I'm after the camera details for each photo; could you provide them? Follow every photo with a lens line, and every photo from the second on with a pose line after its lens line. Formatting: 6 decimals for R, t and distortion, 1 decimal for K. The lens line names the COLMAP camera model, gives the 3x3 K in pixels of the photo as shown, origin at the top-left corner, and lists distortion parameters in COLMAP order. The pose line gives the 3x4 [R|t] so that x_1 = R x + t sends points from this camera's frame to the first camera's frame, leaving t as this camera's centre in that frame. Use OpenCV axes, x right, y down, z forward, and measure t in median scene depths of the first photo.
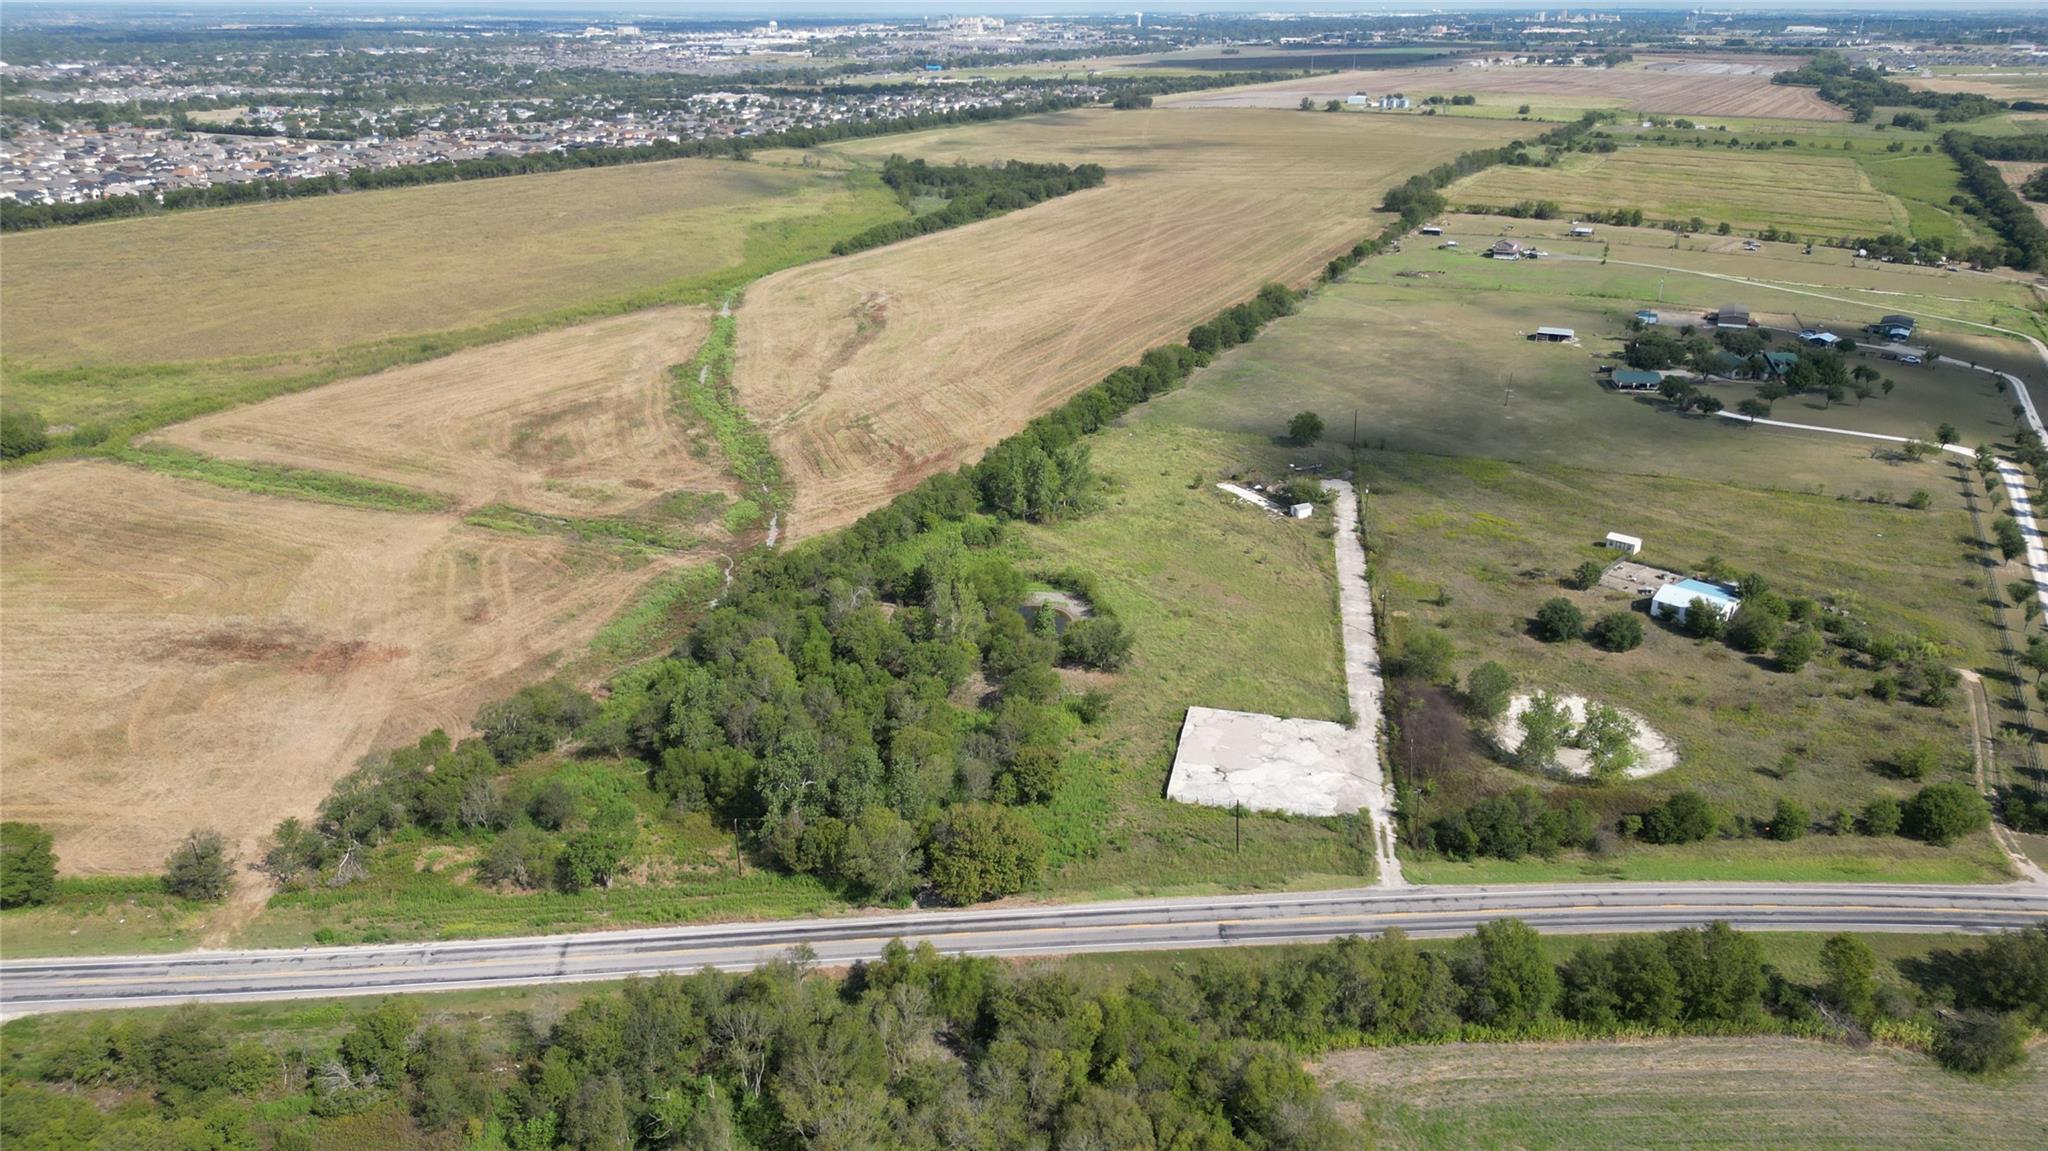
lens RADIAL K [[1426.5, 0, 1021.4], [0, 1426.5, 588.7], [0, 0, 1]] dist [0.066660, -0.060547]
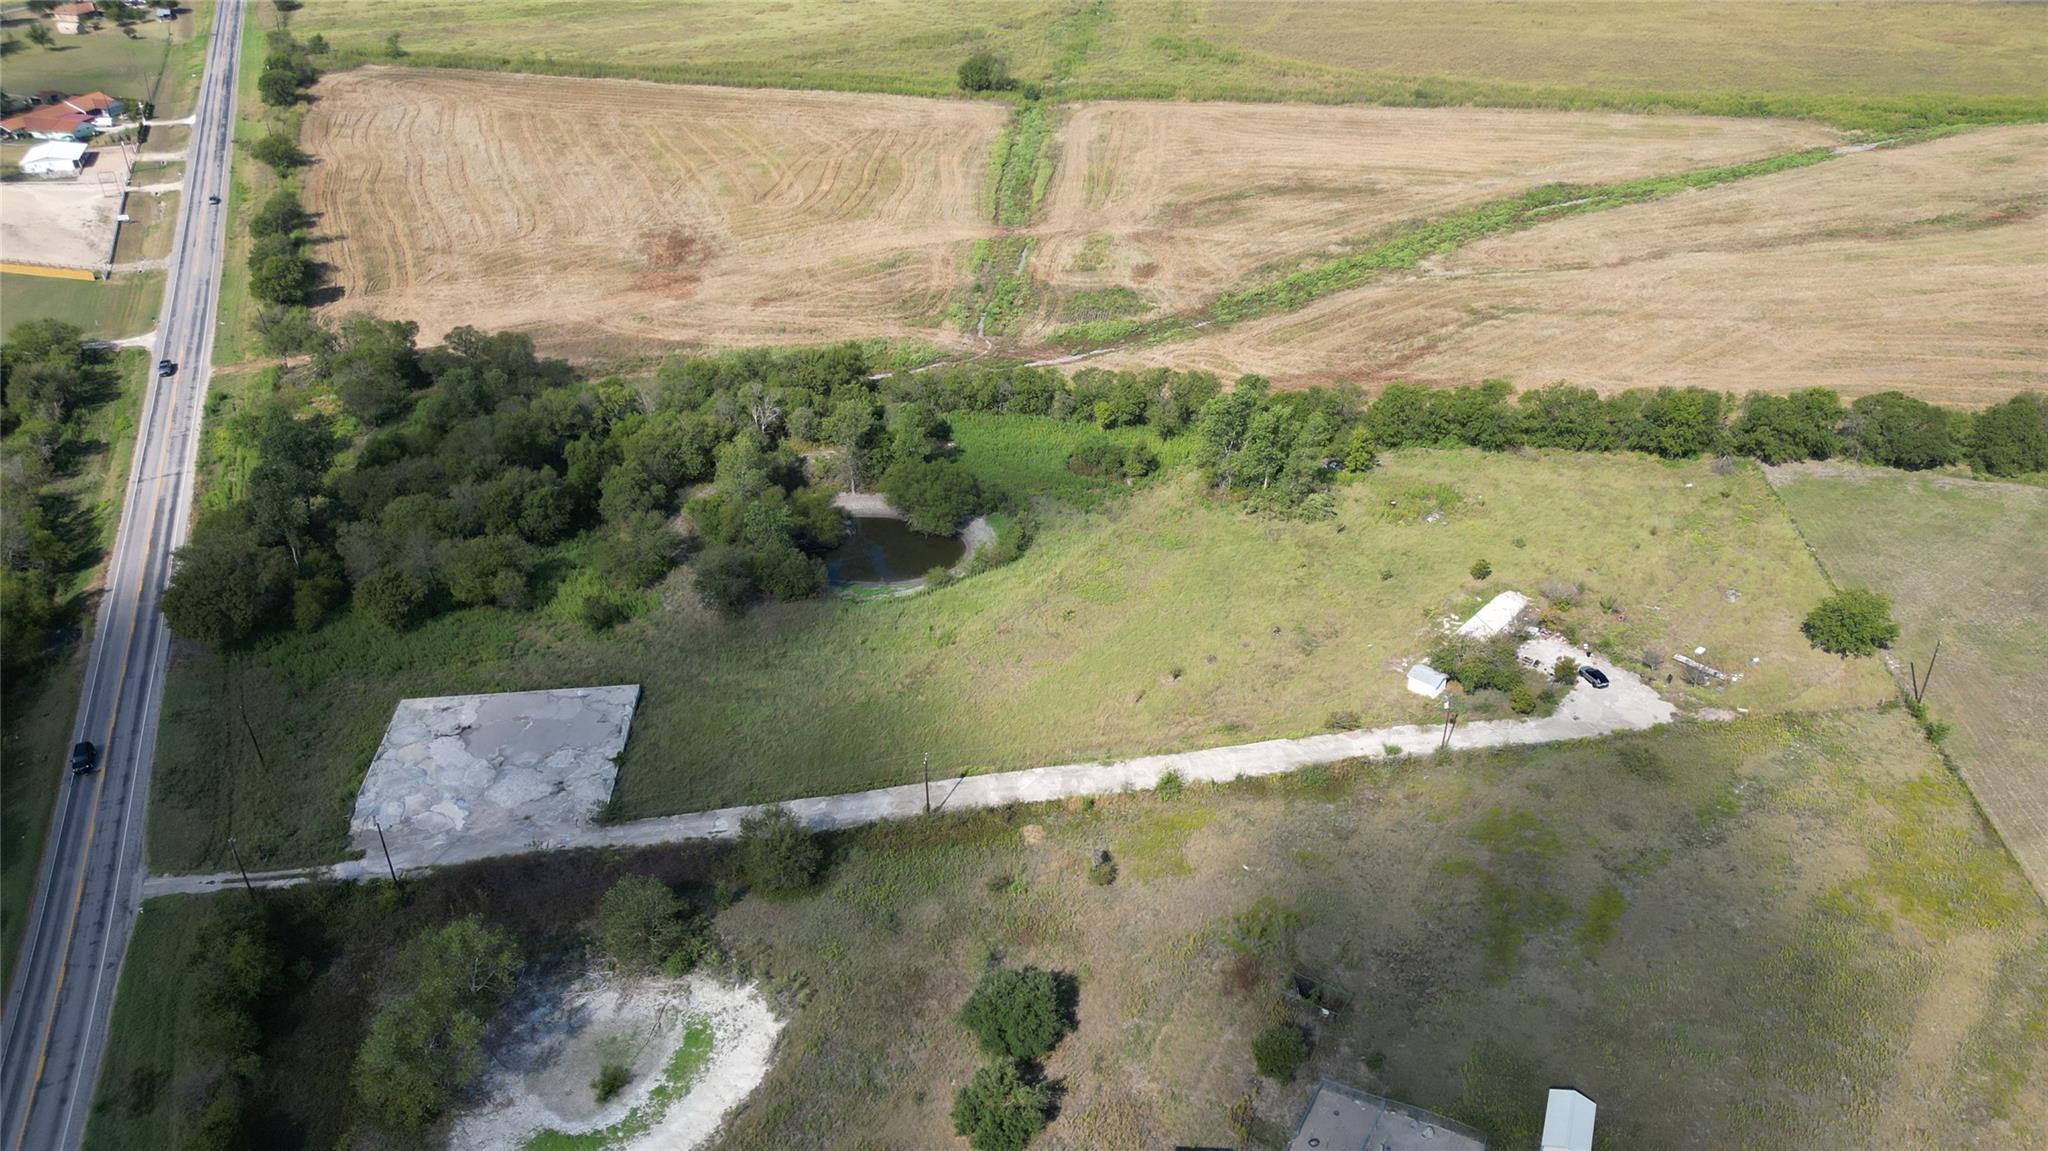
lens RADIAL K [[1426.5, 0, 1021.4], [0, 1426.5, 588.7], [0, 0, 1]] dist [0.066660, -0.060547]
pose [[0.318773, 0.502926, -0.803399, 0.542803], [-0.349383, 0.850280, 0.393645, -0.235075], [0.881088, 0.155210, 0.446759, 0.577641]]
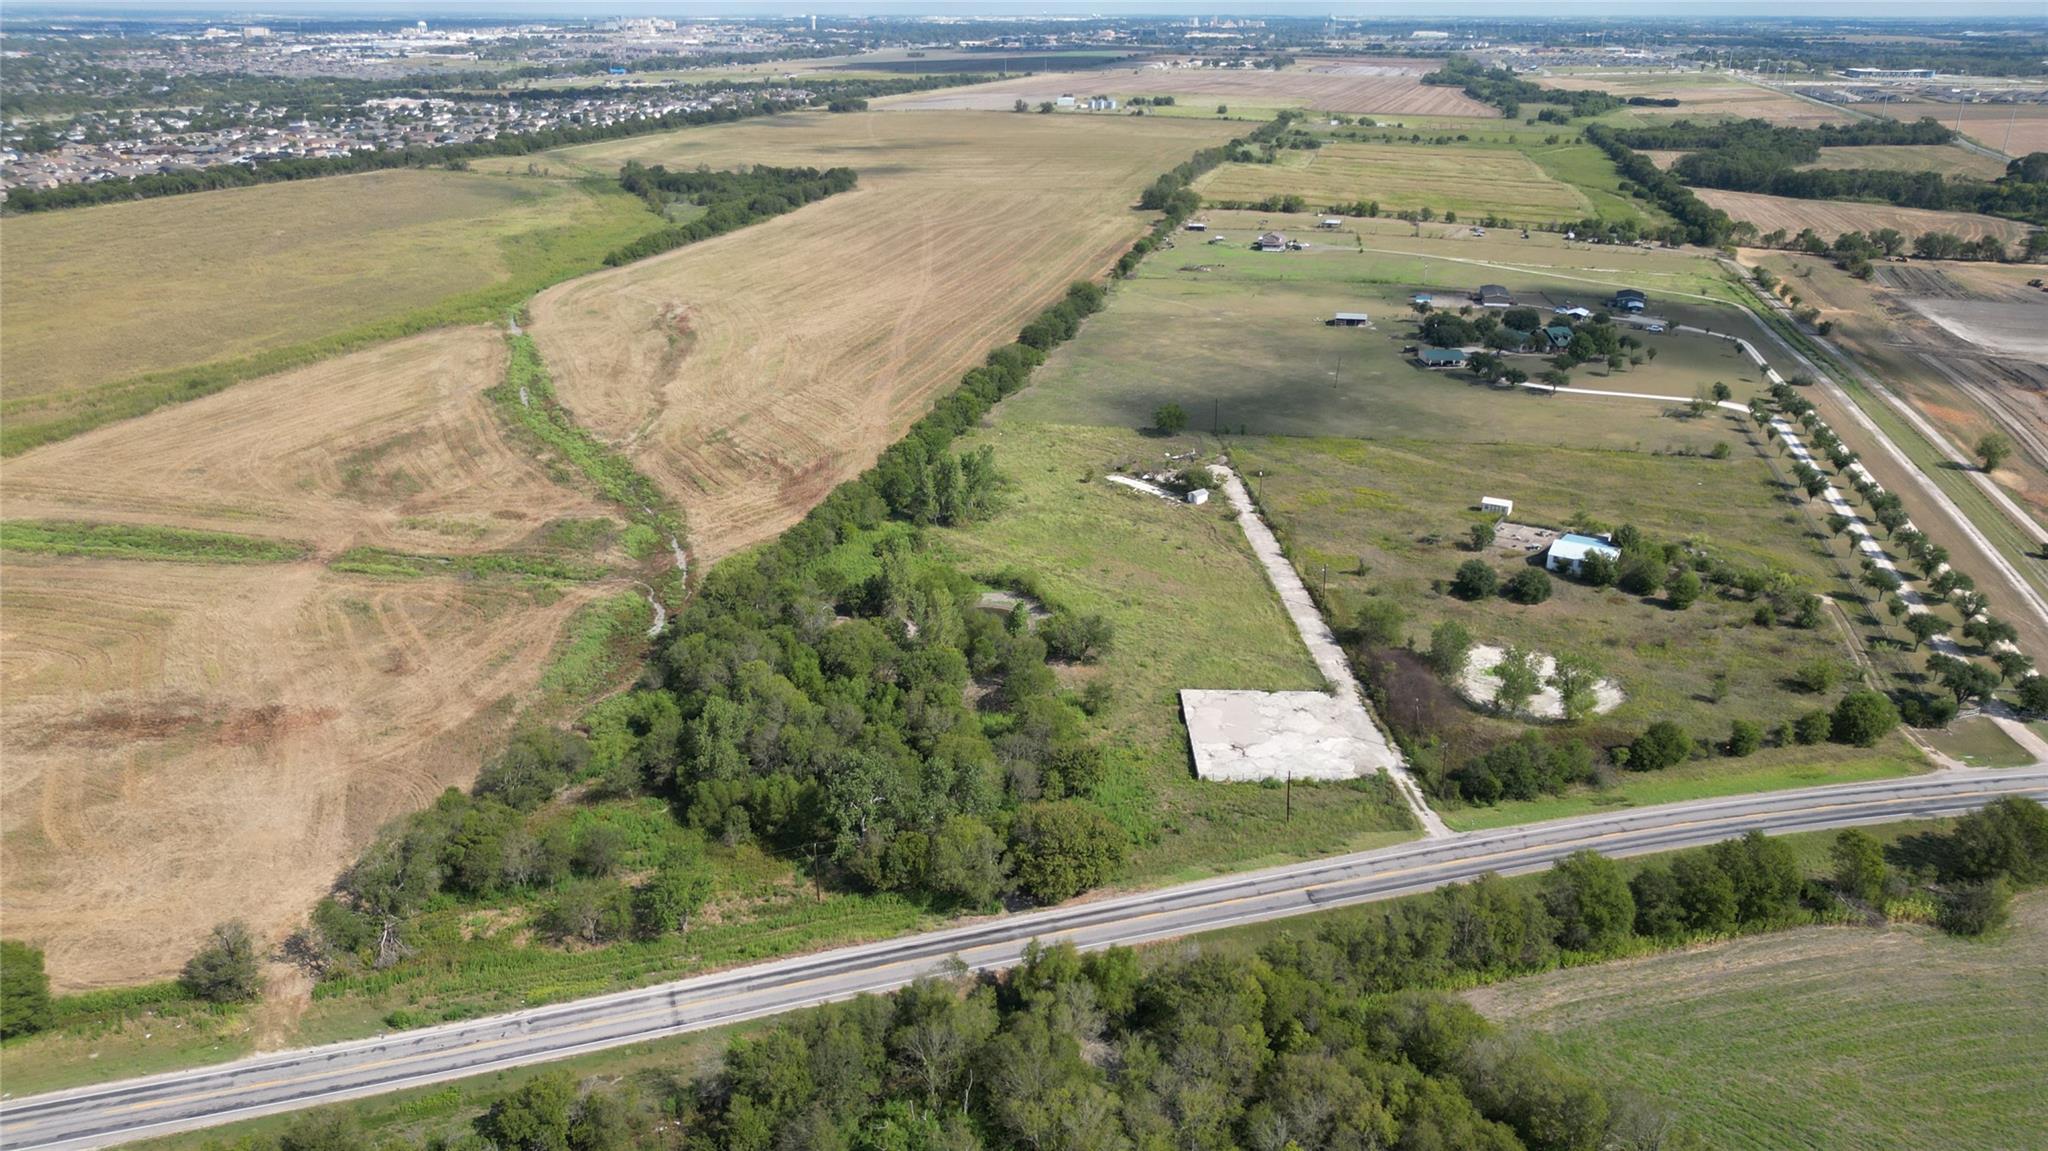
lens RADIAL K [[1426.5, 0, 1021.4], [0, 1426.5, 588.7], [0, 0, 1]] dist [0.066660, -0.060547]
pose [[0.976381, -0.079395, 0.200937, -0.136462], [0.079729, 0.996796, 0.006446, -0.004362], [-0.200805, 0.009726, 0.979583, 0.008146]]
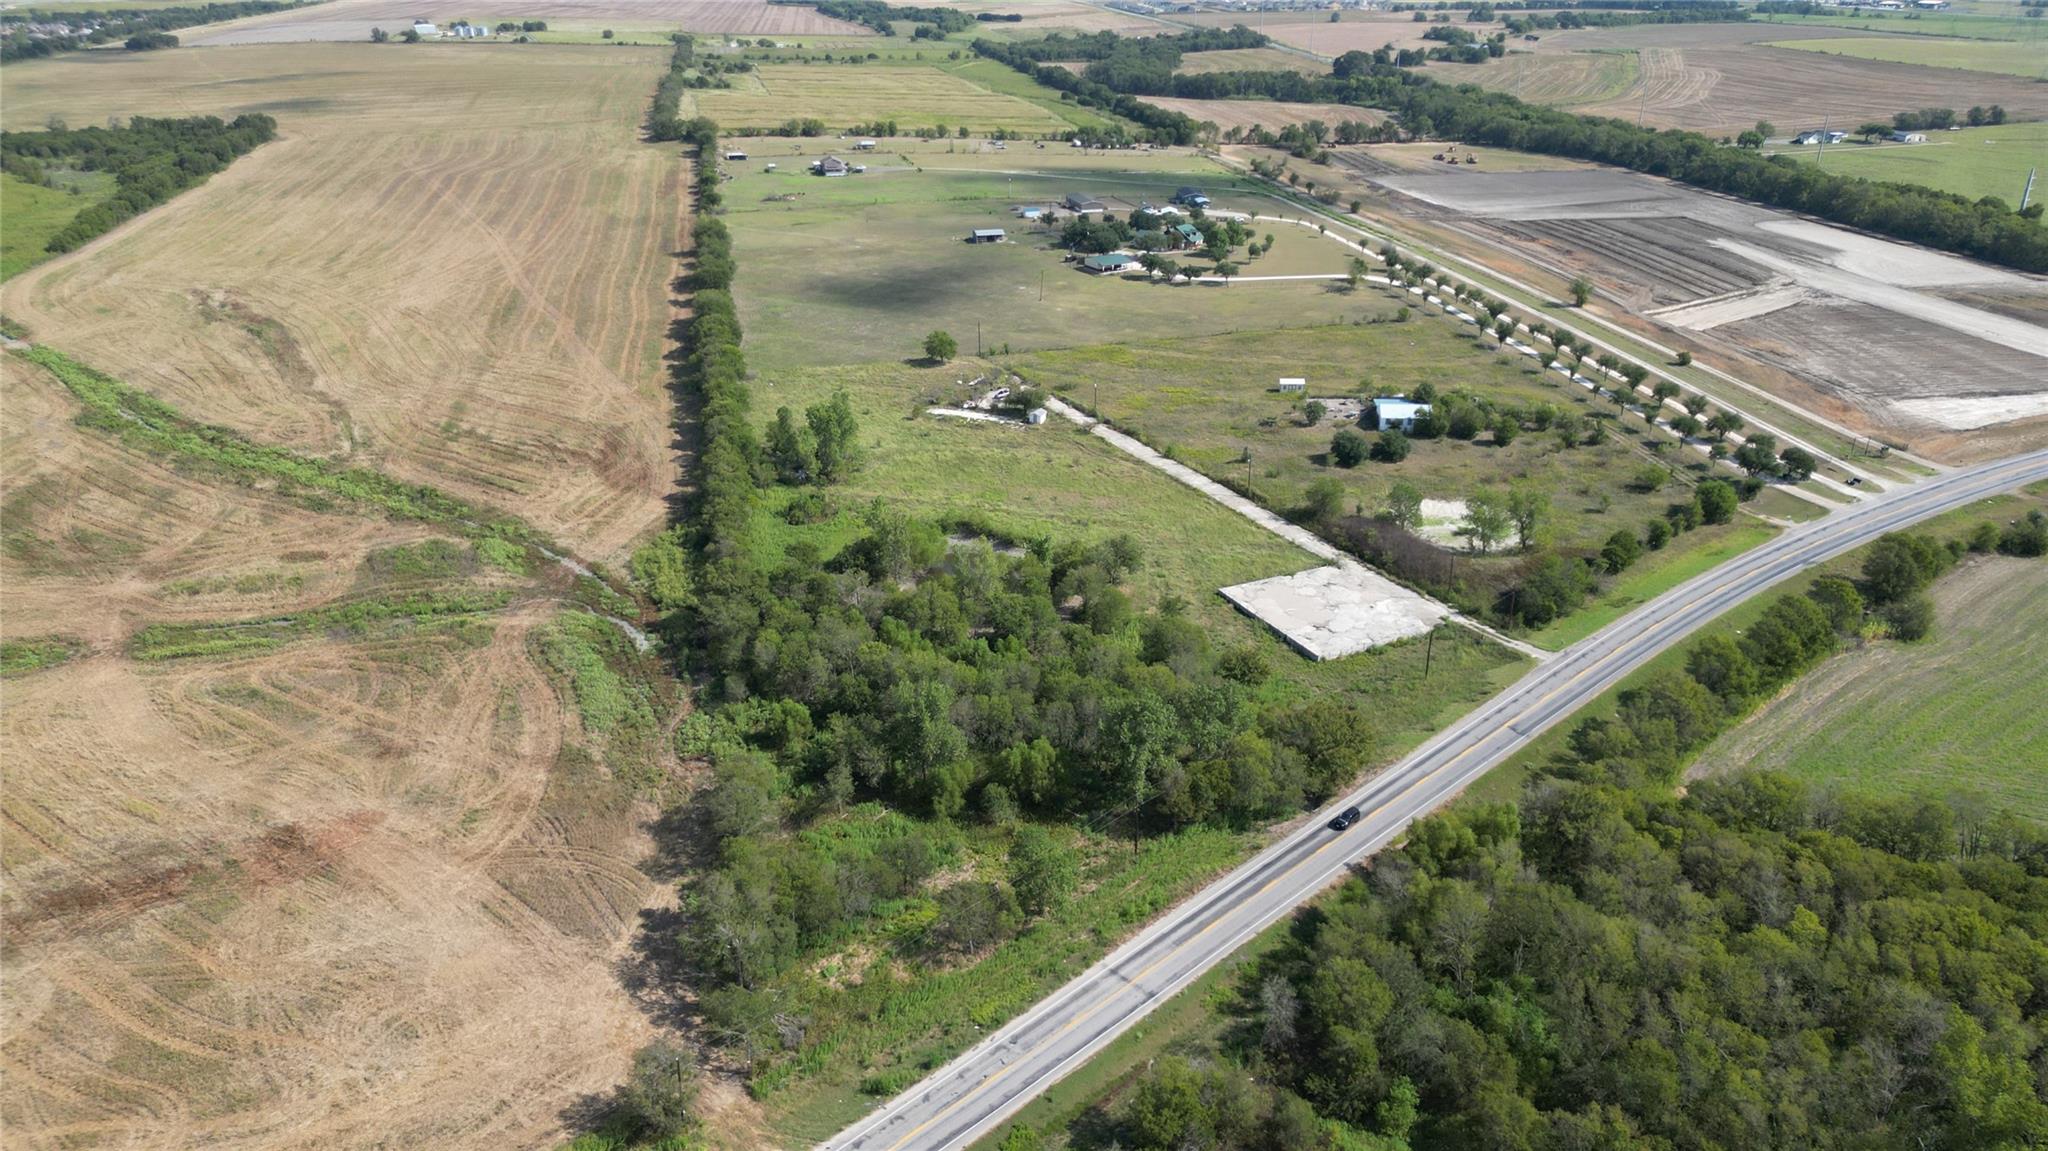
lens RADIAL K [[1426.5, 0, 1021.4], [0, 1426.5, 588.7], [0, 0, 1]] dist [0.066660, -0.060547]
pose [[0.773412, -0.266871, 0.574990, -0.432505], [0.240691, 0.962764, 0.123099, -0.060863], [-0.586431, 0.043189, 0.808847, 0.147559]]
